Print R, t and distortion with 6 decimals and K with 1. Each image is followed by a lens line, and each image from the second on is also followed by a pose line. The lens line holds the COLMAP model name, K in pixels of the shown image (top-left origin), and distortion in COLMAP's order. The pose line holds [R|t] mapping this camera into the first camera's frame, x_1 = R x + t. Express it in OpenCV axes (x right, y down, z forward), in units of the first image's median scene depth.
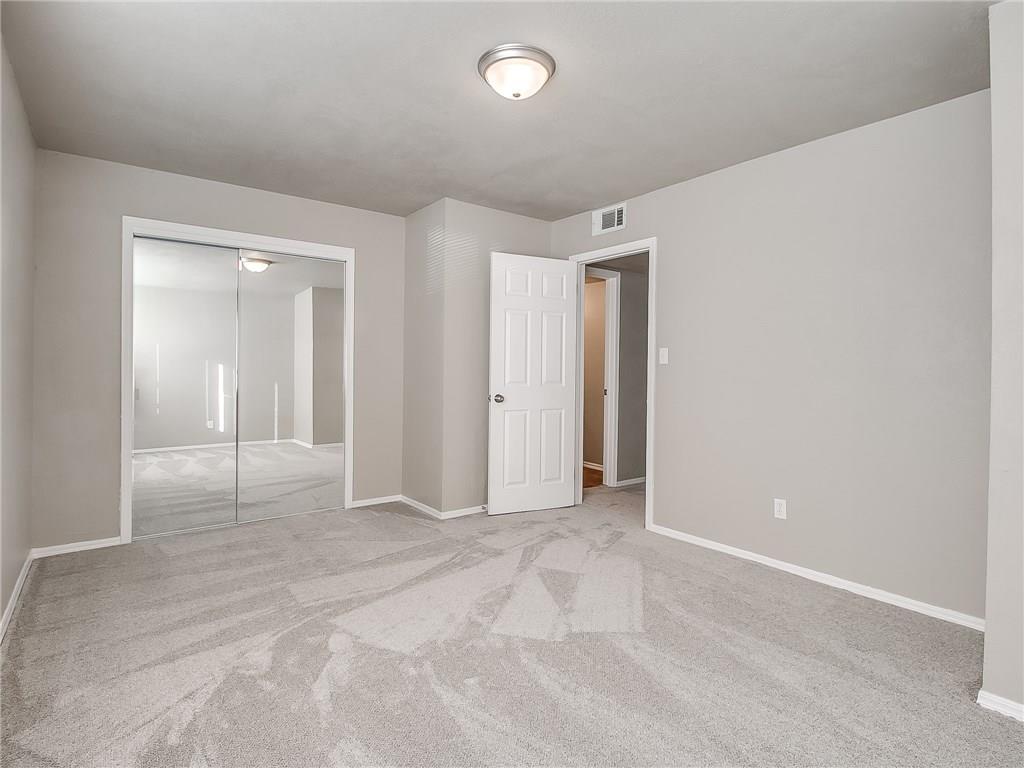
lens RADIAL K [[534.0, 0, 496.7], [0, 534.0, 367.5], [0, 0, 1]] dist [0.002901, -0.015575]
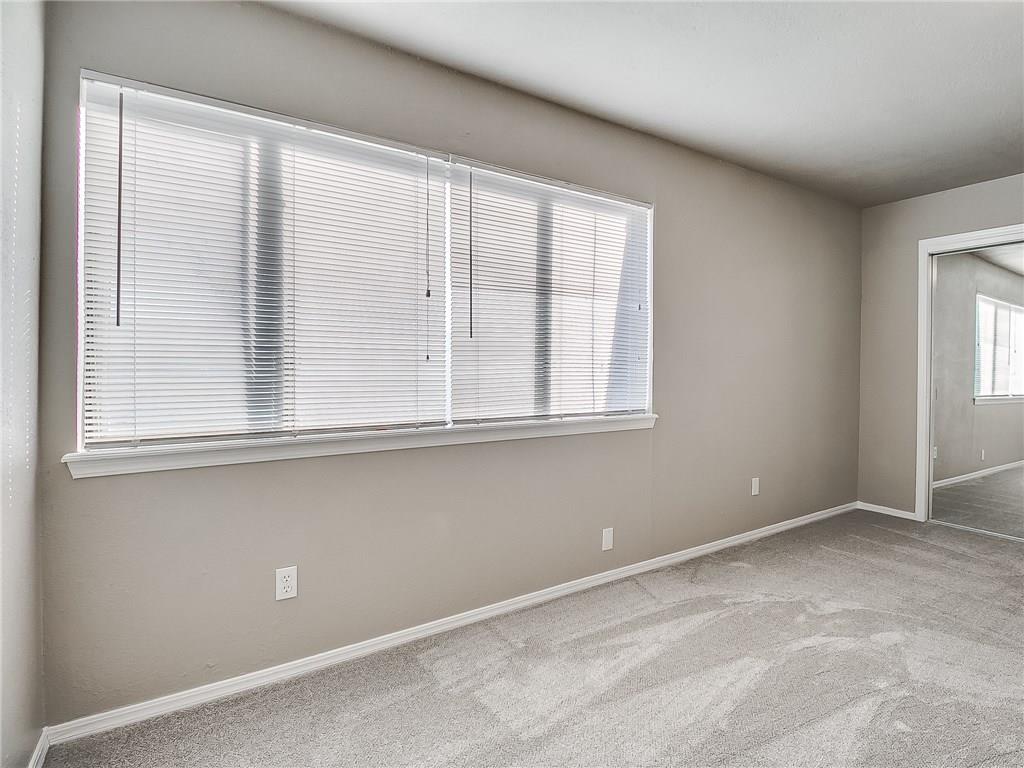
lens RADIAL K [[526.8, 0, 530.0], [0, 526.8, 366.4], [0, 0, 1]] dist [0.002830, -0.015470]
pose [[-0.099223, -0.003985, -0.995057, 0.561359], [-0.012302, 0.999920, -0.002778, 0.019919], [0.994989, 0.011965, -0.099264, 0.332144]]
